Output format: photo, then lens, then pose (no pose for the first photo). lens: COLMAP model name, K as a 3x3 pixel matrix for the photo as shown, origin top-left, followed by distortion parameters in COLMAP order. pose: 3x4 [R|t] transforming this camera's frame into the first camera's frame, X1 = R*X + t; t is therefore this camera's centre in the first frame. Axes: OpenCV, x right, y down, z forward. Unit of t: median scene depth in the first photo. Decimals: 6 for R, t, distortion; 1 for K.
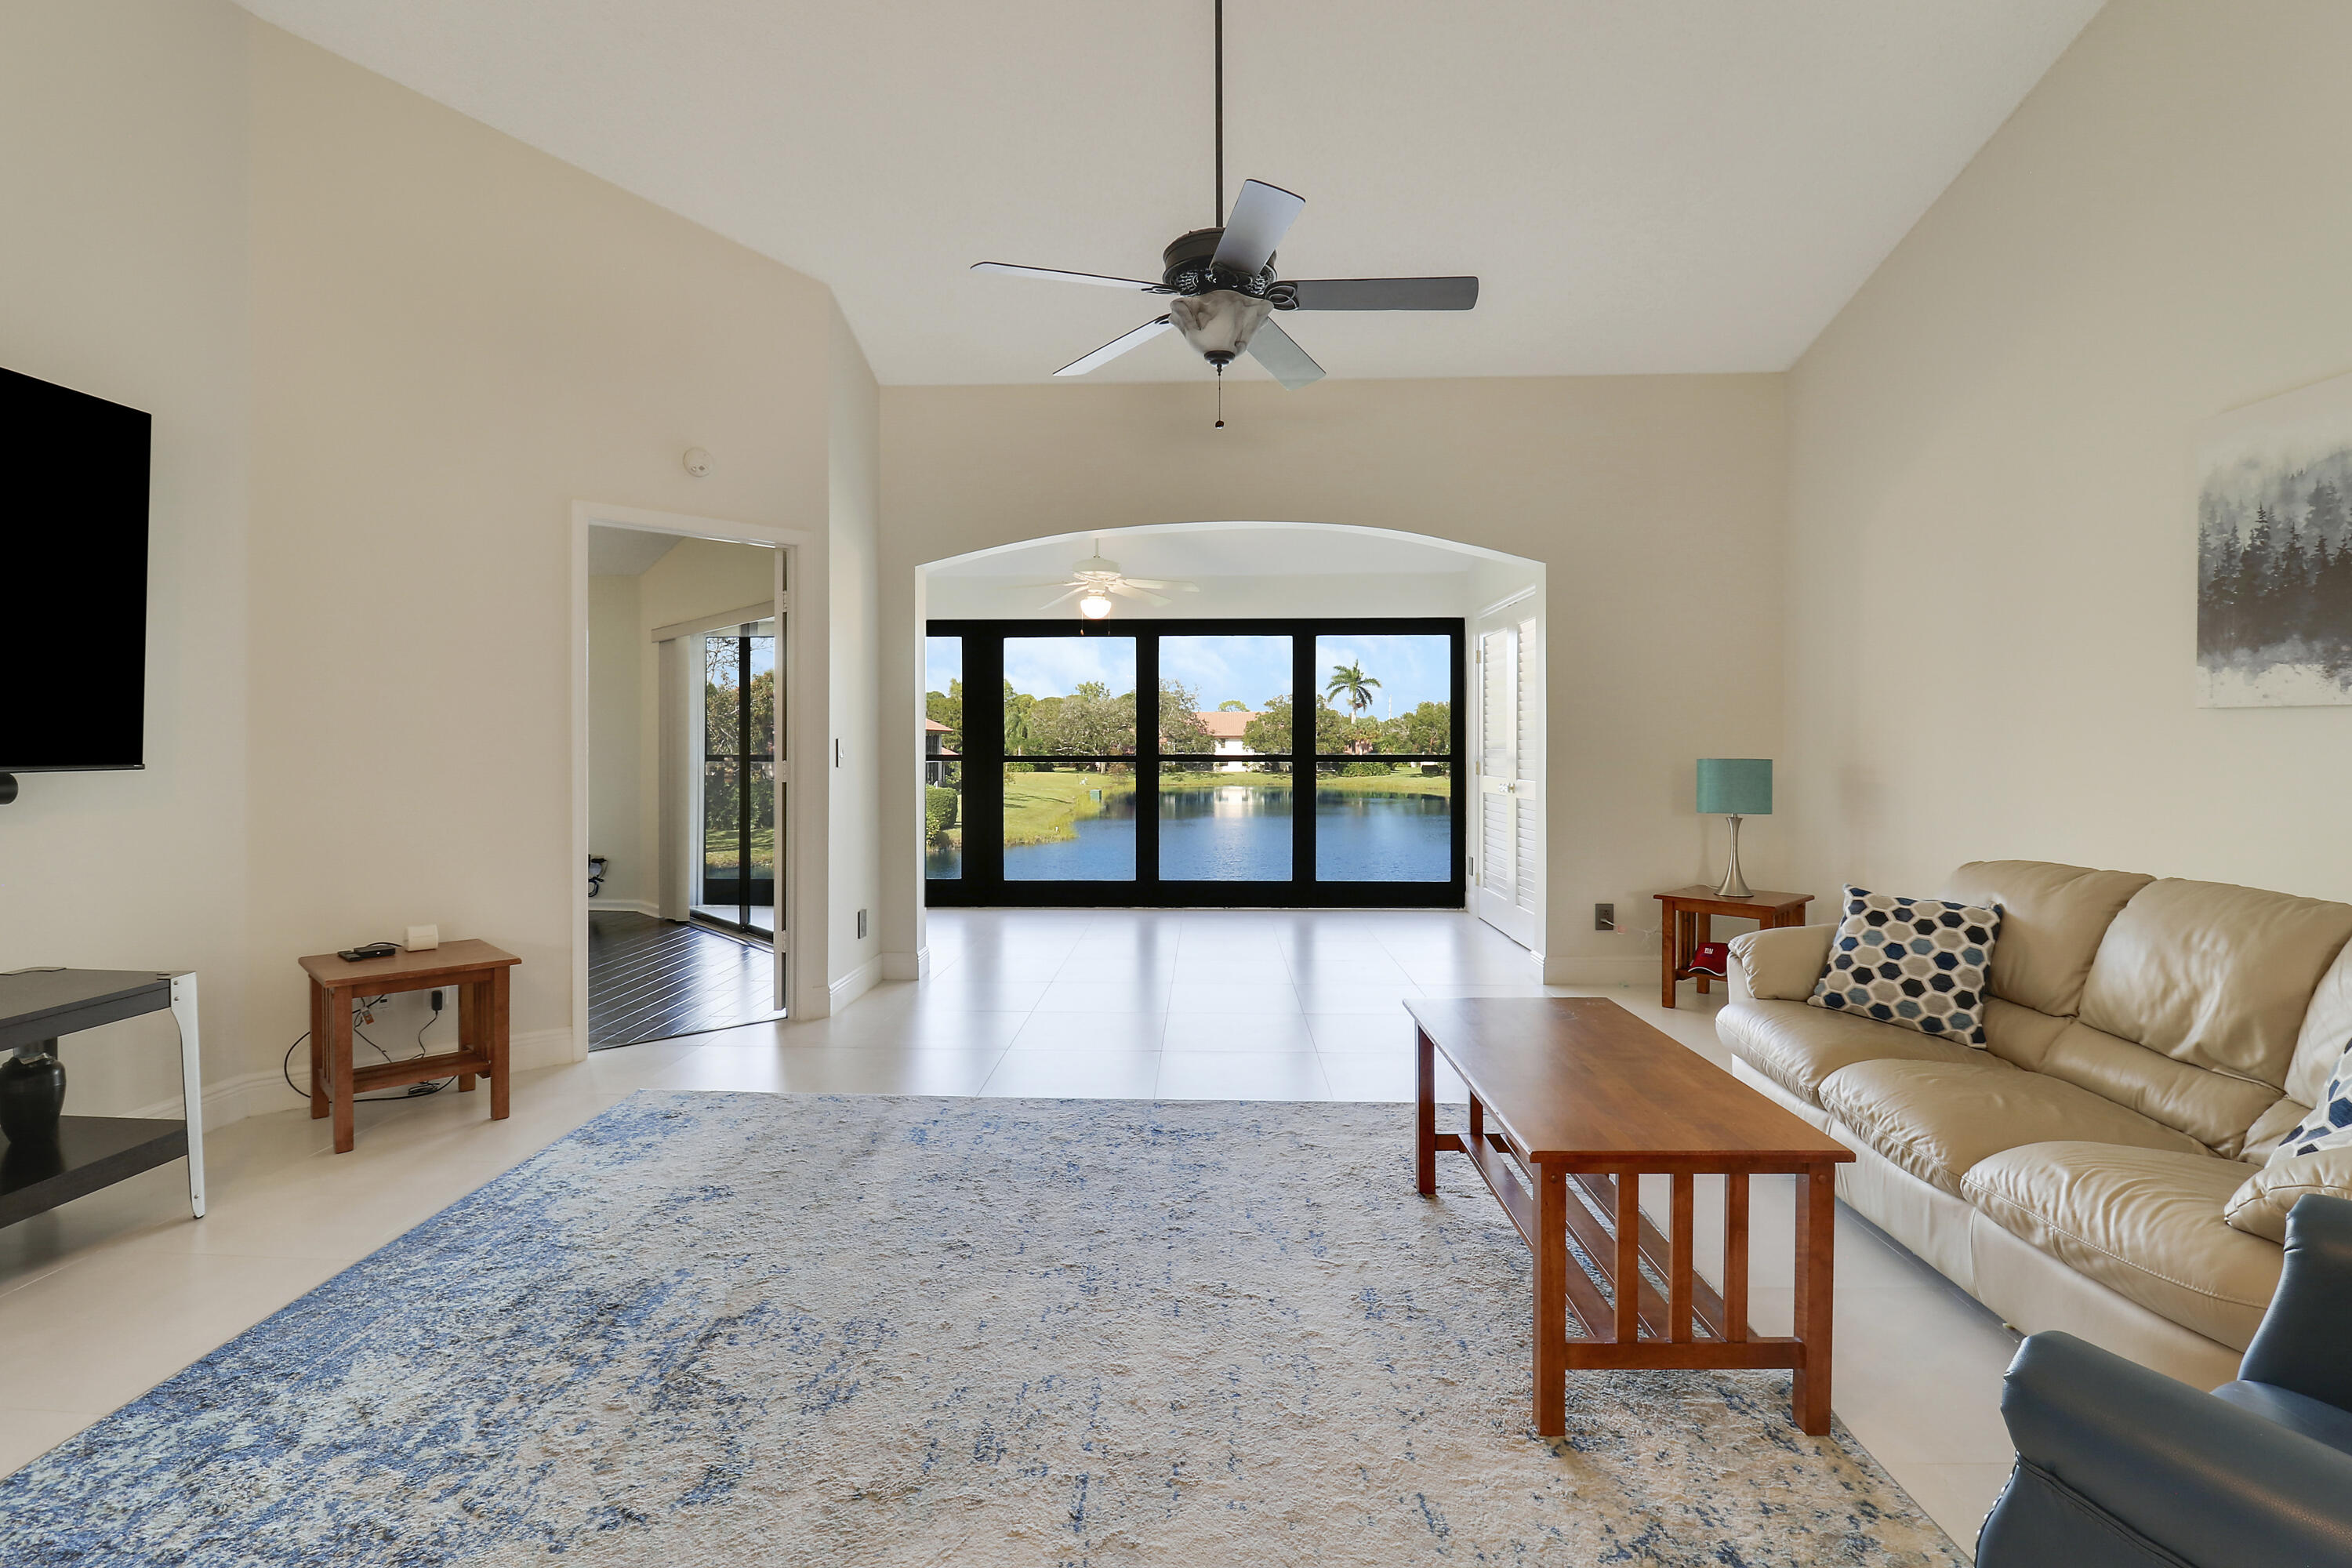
lens RADIAL K [[1086.0, 0, 1162.7], [0, 1086.0, 740.6], [0, 0, 1]] dist [-0.002678, -0.011894]
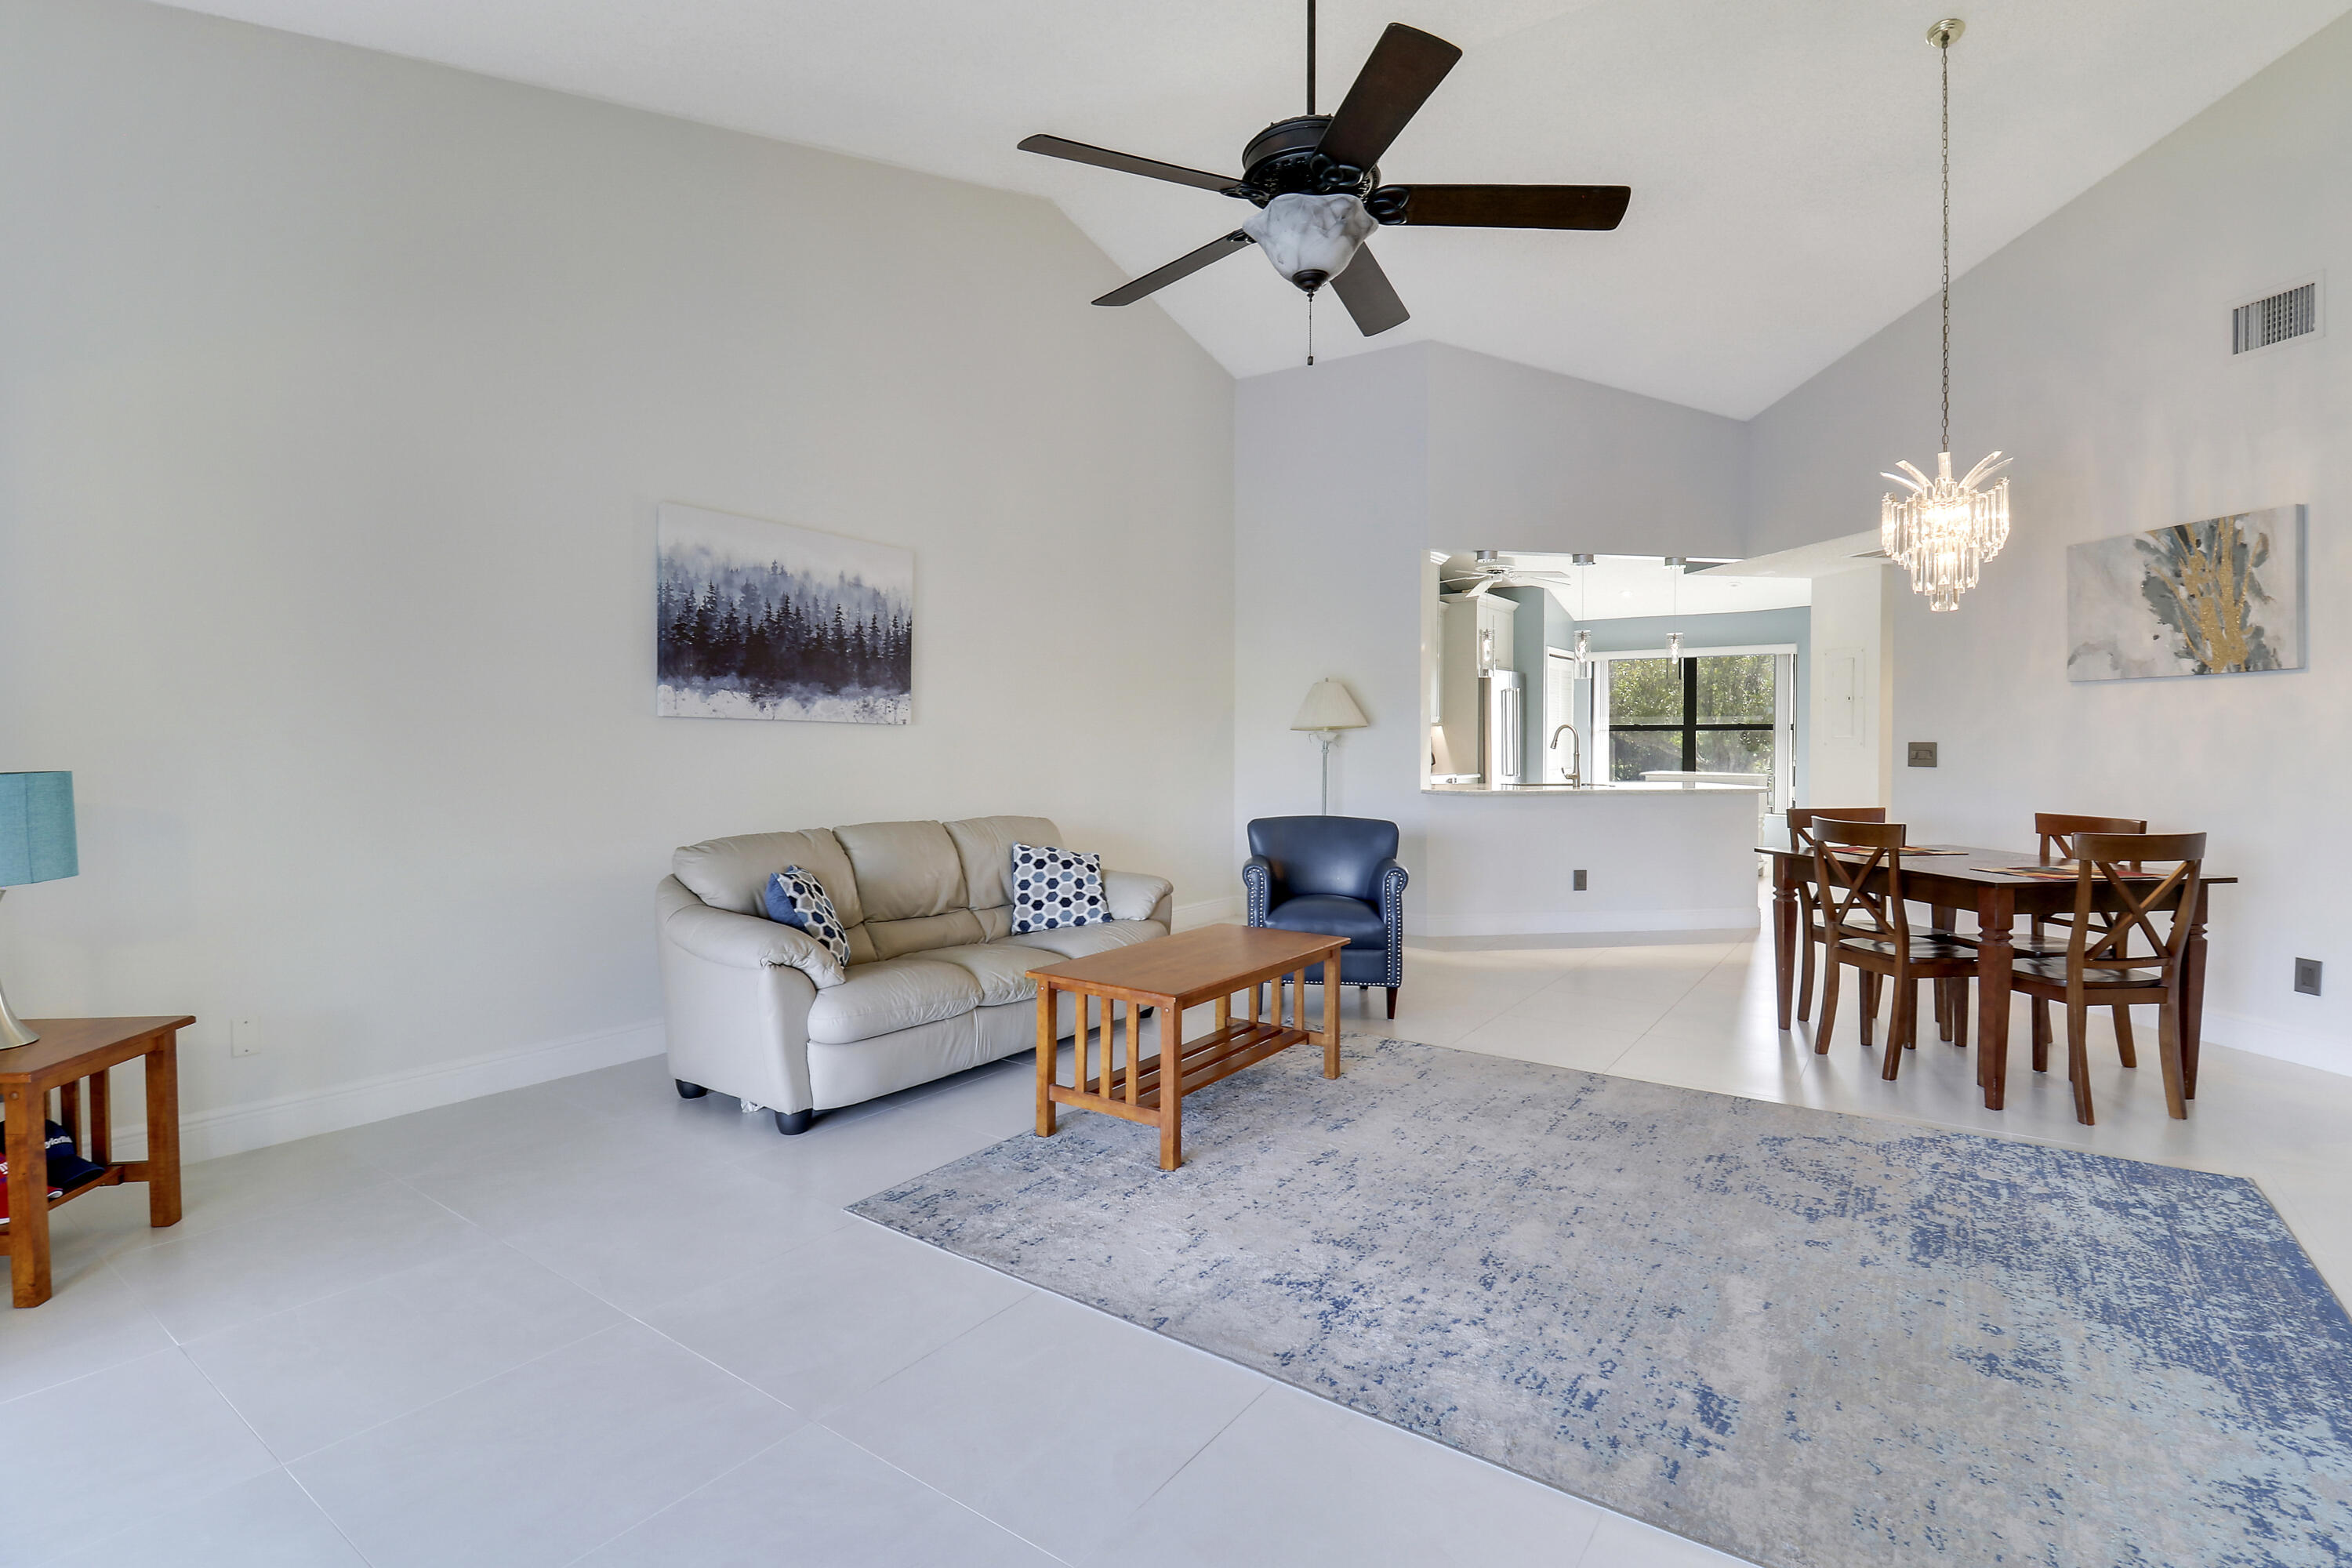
lens RADIAL K [[1086.0, 0, 1204.2], [0, 1086.0, 759.0], [0, 0, 1]] dist [-0.002678, -0.011894]
pose [[-0.845406, -0.009976, 0.534030, -0.323827], [-0.004307, 0.999920, 0.011861, 0.003873], [-0.534106, 0.007727, -0.845382, 1.754017]]
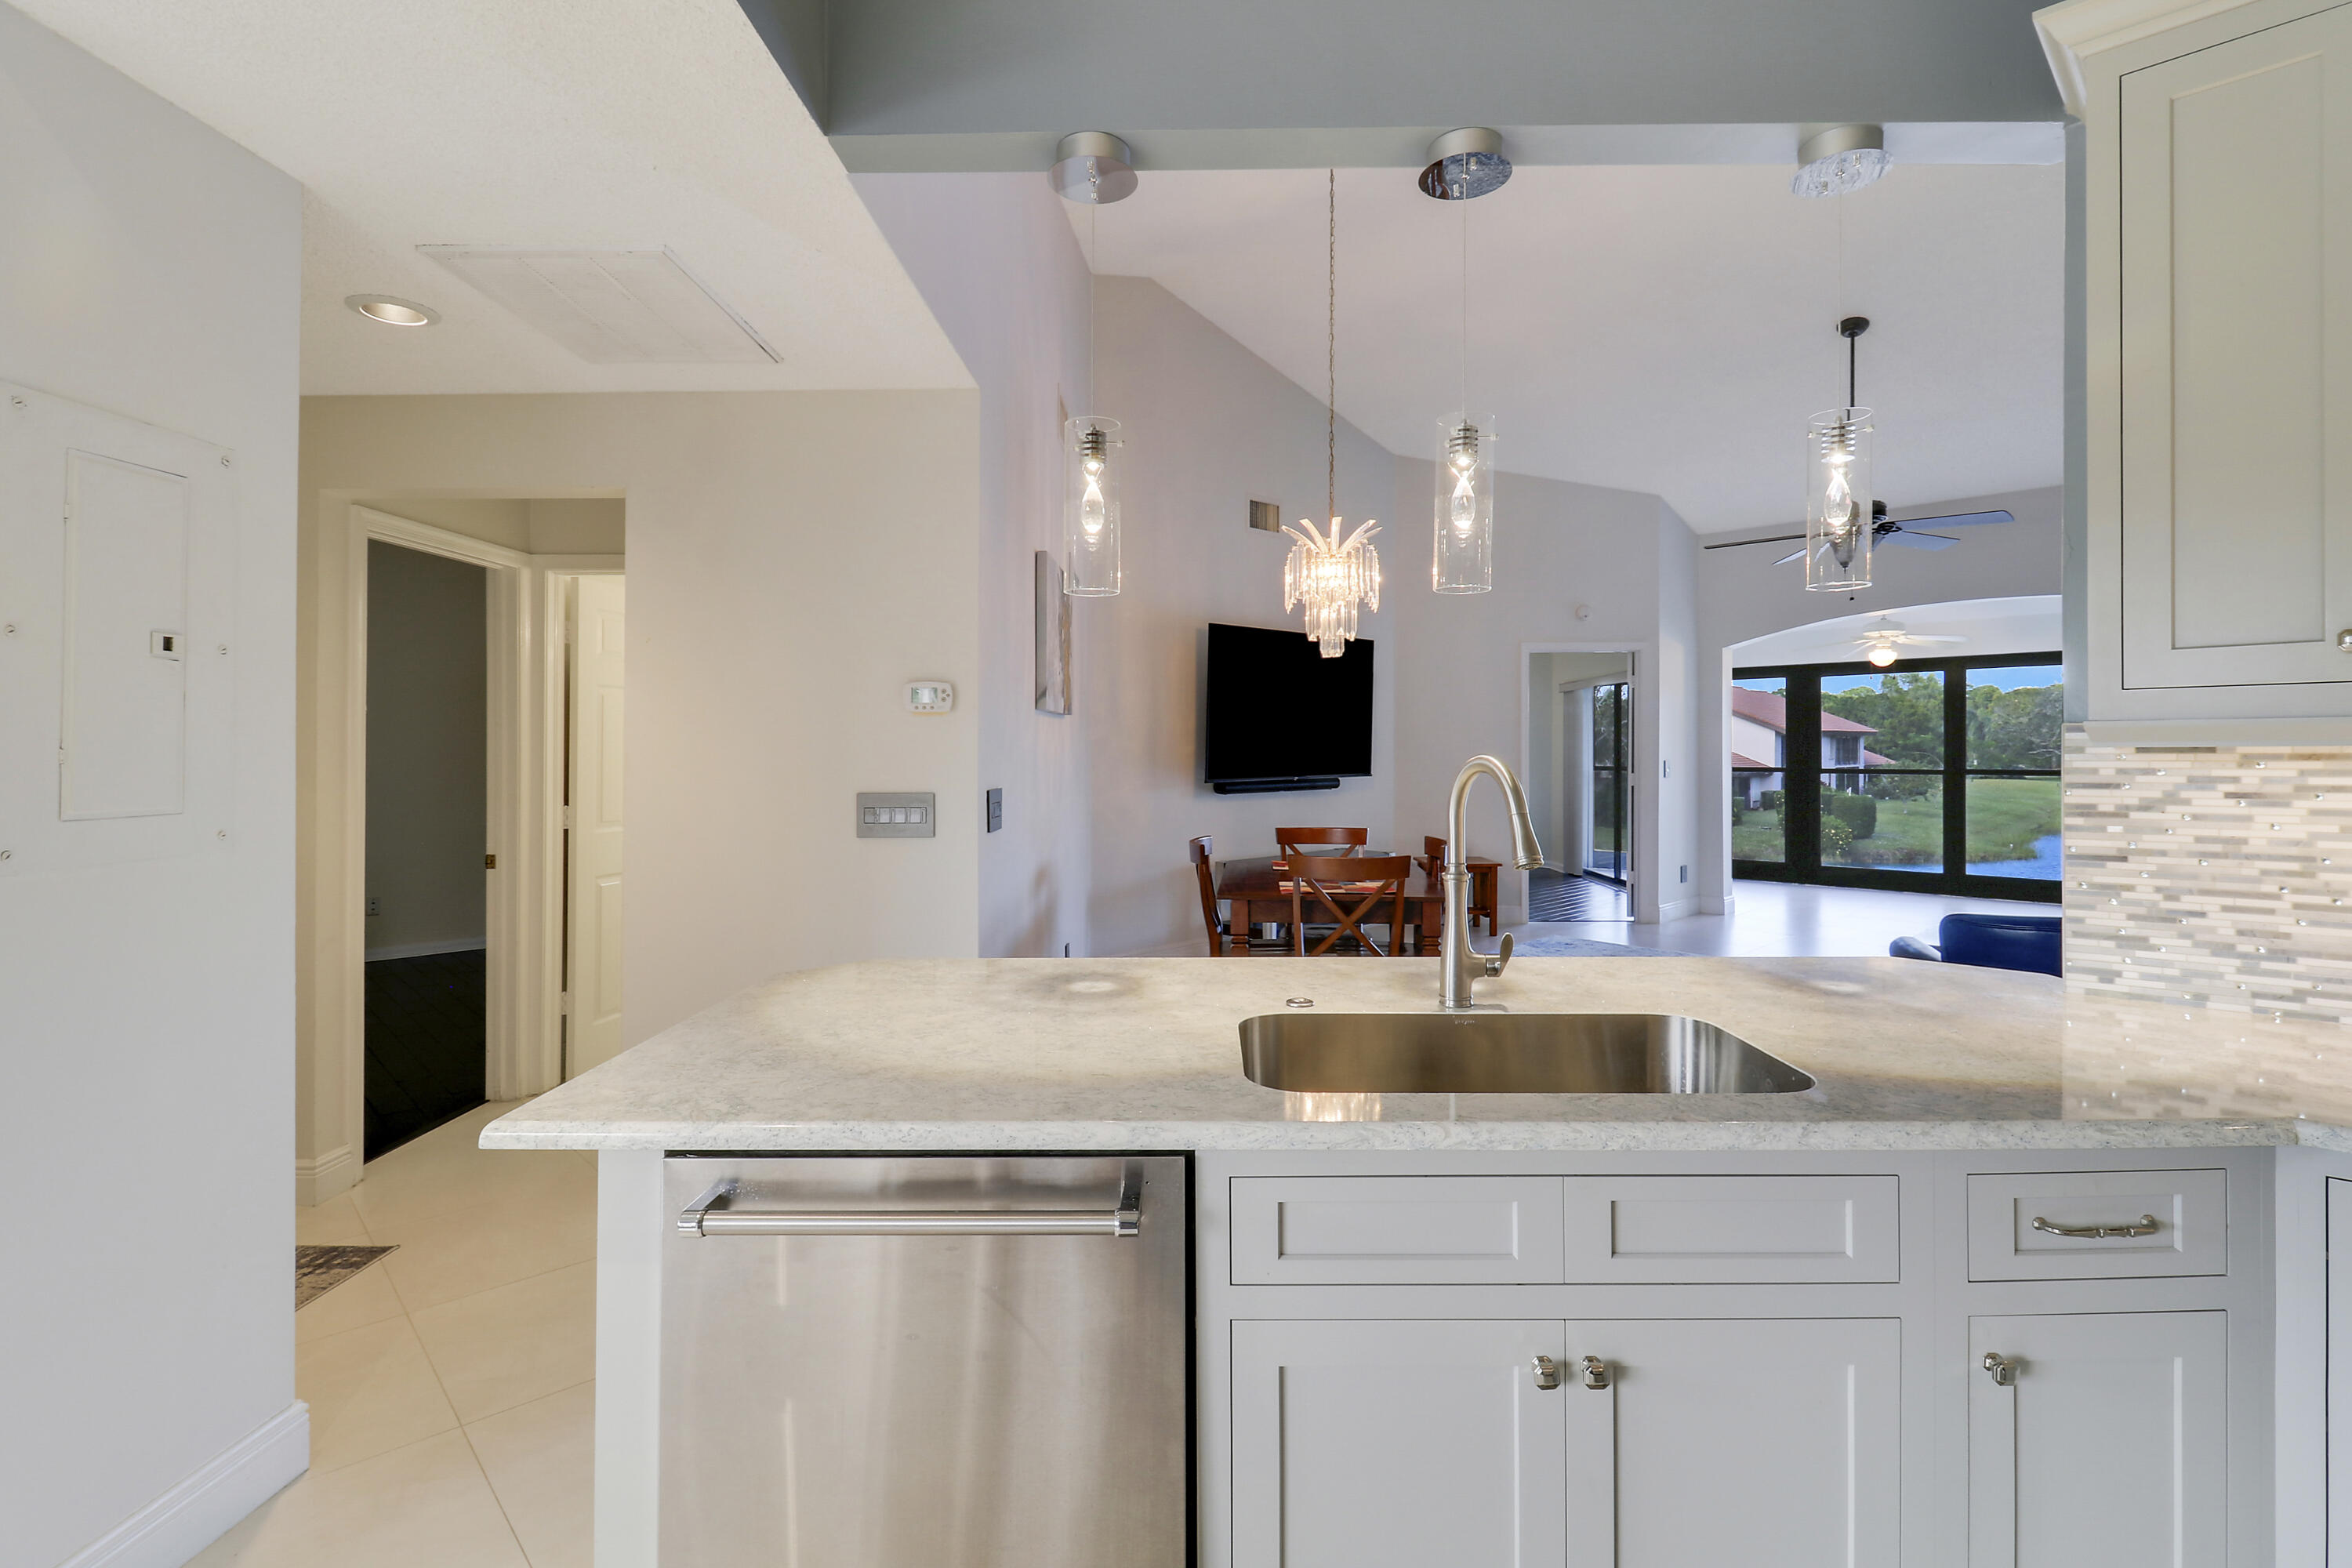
lens RADIAL K [[1068.0, 0, 1183.3], [0, 1068.0, 745.9], [0, 0, 1]] dist [-0.005228, -0.000008]
pose [[0.713126, -0.004033, -0.701024, 0.519562], [0.006228, 0.999980, 0.000582, -0.048092], [0.701008, -0.004781, 0.713138, -1.114993]]
